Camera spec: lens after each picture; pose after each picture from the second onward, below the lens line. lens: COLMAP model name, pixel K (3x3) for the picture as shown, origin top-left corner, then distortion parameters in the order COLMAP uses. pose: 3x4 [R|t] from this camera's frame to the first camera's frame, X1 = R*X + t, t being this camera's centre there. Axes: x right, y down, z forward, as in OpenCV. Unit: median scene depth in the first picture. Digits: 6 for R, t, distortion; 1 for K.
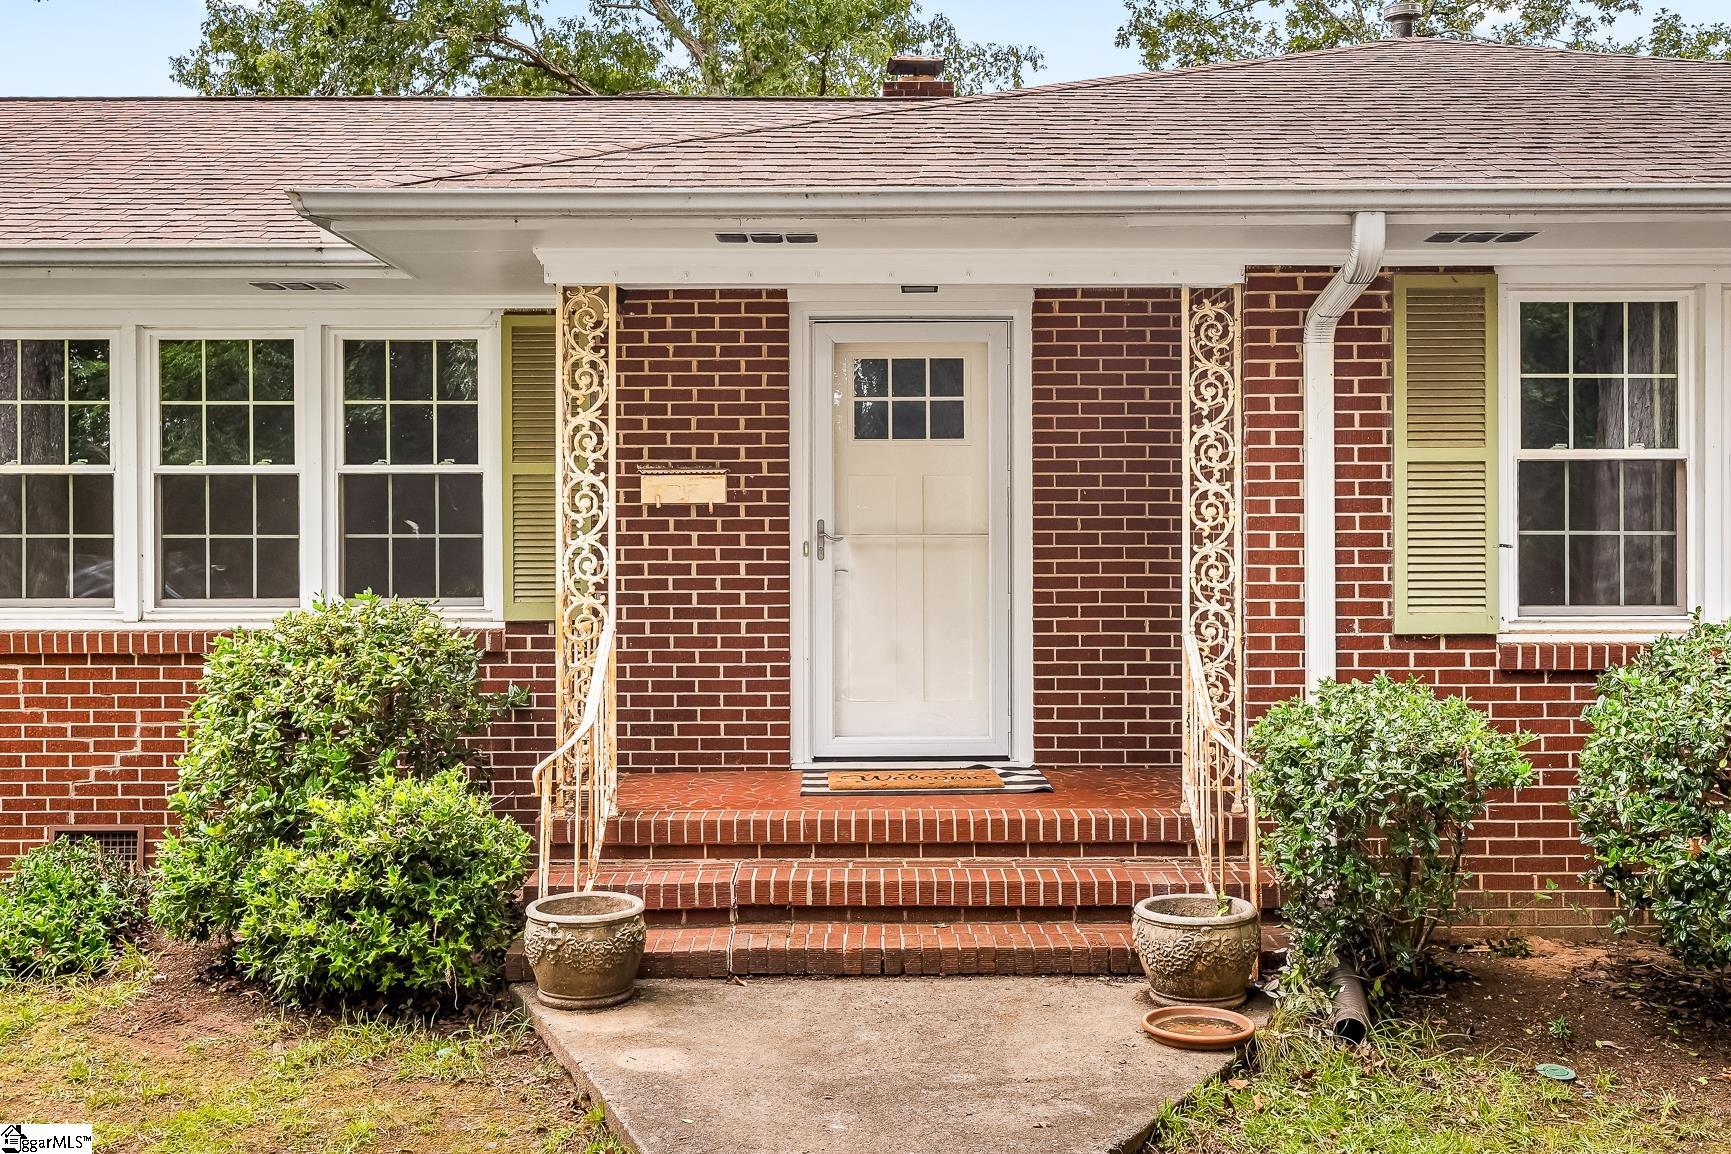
lens RADIAL K [[1746.5, 0, 865.4], [0, 1746.5, 553.8], [0, 0, 1]] dist [0.006923, 0.011594]
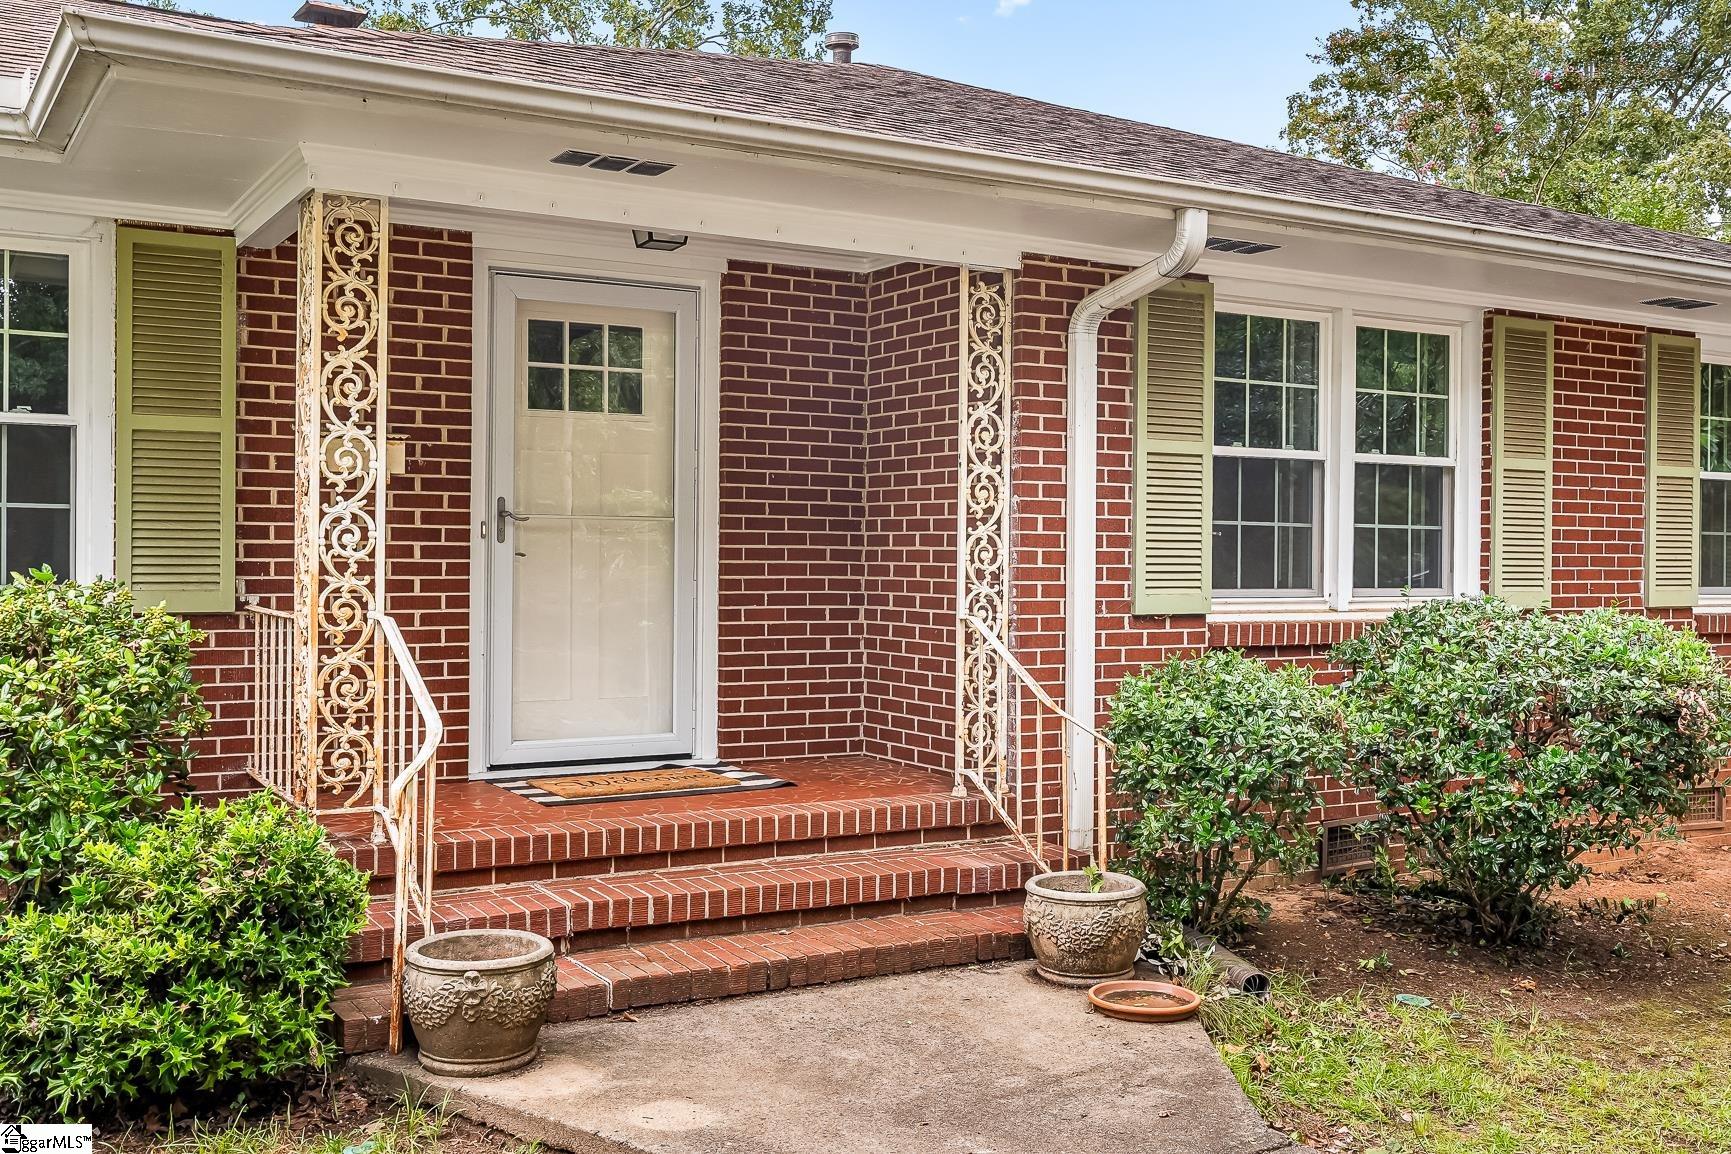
lens RADIAL K [[1693.8, 0, 865.5], [0, 1693.8, 577.0], [0, 0, 1]] dist [0.006898, 0.008882]
pose [[0.865593, 0.003599, 0.500735, -0.347884], [-0.004989, 0.999987, 0.001436, 0.022249], [-0.500723, -0.003741, 0.865599, 0.192094]]
